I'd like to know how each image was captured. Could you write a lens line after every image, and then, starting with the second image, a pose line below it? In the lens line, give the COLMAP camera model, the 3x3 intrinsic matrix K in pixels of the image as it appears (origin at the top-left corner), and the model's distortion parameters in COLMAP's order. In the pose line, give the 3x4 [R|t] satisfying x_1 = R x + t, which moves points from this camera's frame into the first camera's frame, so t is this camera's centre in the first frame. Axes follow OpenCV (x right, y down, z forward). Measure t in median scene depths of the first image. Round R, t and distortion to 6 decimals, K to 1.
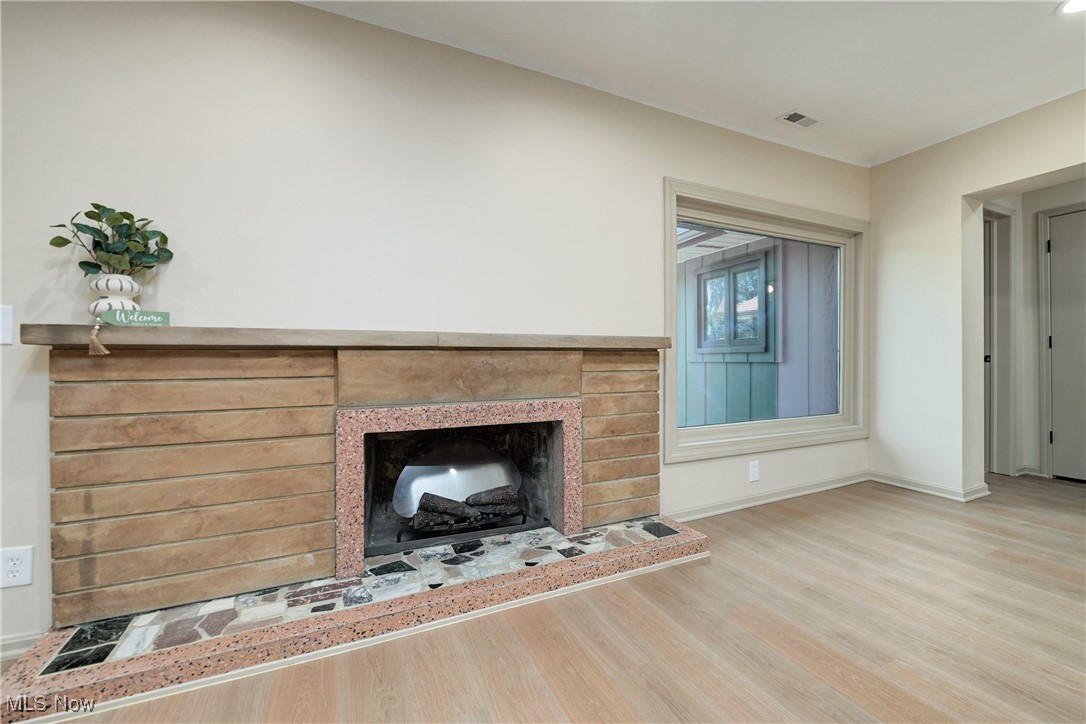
lens RADIAL K [[447.5, 0, 567.4], [0, 447.5, 362.5], [0, 0, 1]] dist [-0.001418, -0.000408]
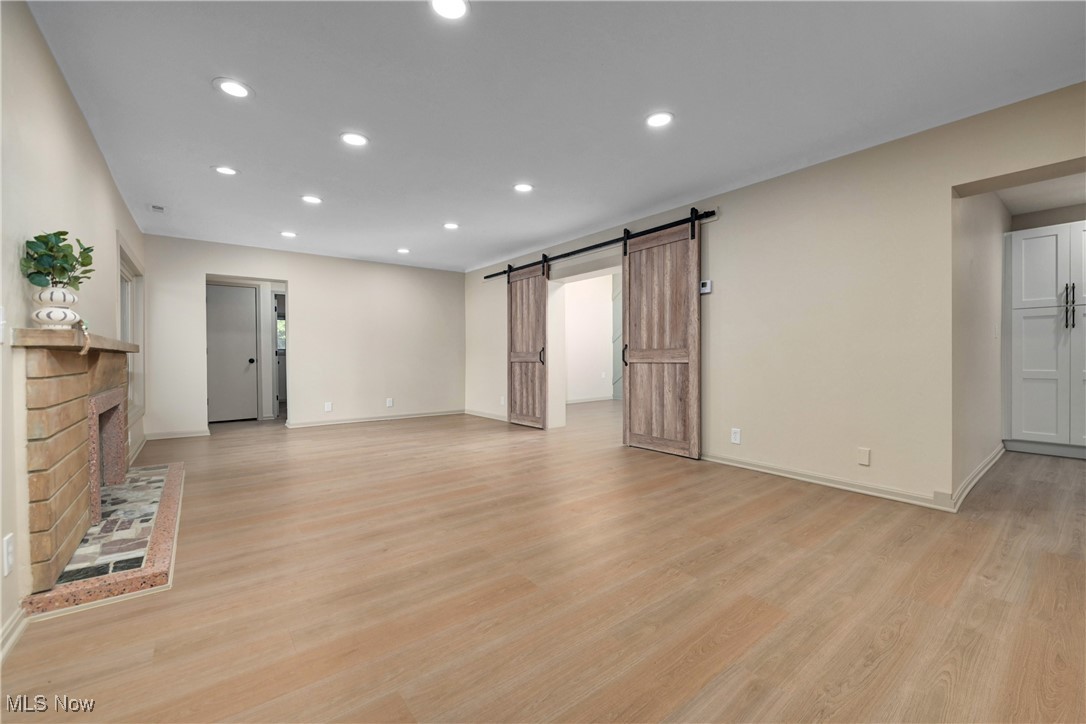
lens RADIAL K [[447.5, 0, 567.4], [0, 447.5, 362.5], [0, 0, 1]] dist [-0.001418, -0.000408]
pose [[-0.256984, -0.003681, 0.966409, -2.434480], [0.013174, 0.999886, 0.007312, 0.014597], [-0.966326, 0.014611, -0.256907, -0.013932]]
